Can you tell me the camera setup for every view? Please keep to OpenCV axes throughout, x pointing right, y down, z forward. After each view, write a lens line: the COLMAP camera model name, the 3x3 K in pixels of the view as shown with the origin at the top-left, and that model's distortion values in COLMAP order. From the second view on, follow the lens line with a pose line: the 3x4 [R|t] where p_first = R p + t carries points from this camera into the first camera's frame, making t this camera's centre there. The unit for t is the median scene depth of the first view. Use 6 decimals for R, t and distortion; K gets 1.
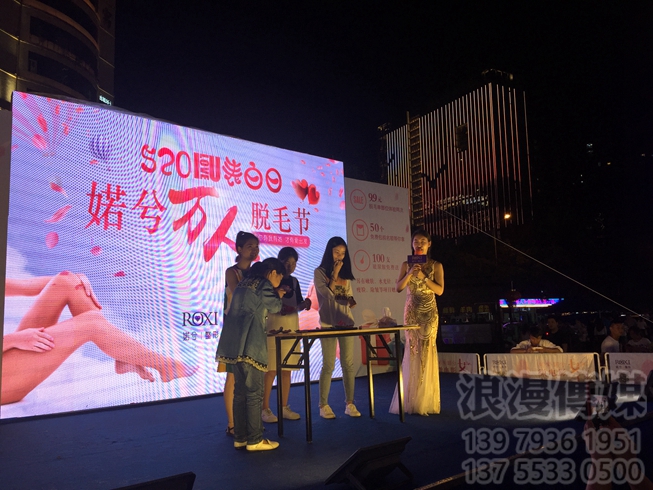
lens RADIAL K [[563.9, 0, 326.5], [0, 563.9, 245.0], [0, 0, 1]] dist [0.109663, -0.166724]
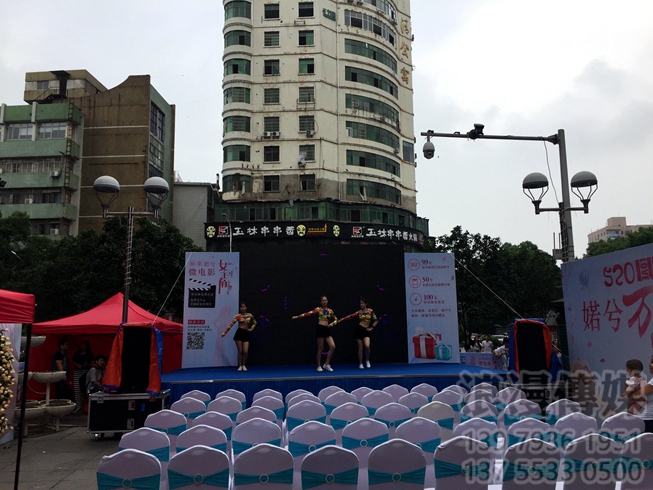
lens RADIAL K [[563.9, 0, 326.5], [0, 563.9, 245.0], [0, 0, 1]] dist [0.109663, -0.166724]
pose [[0.831630, -0.069098, -0.551015, 0.143967], [0.062309, 0.997574, -0.031056, -0.018353], [0.551823, -0.008506, 0.833918, -0.113071]]
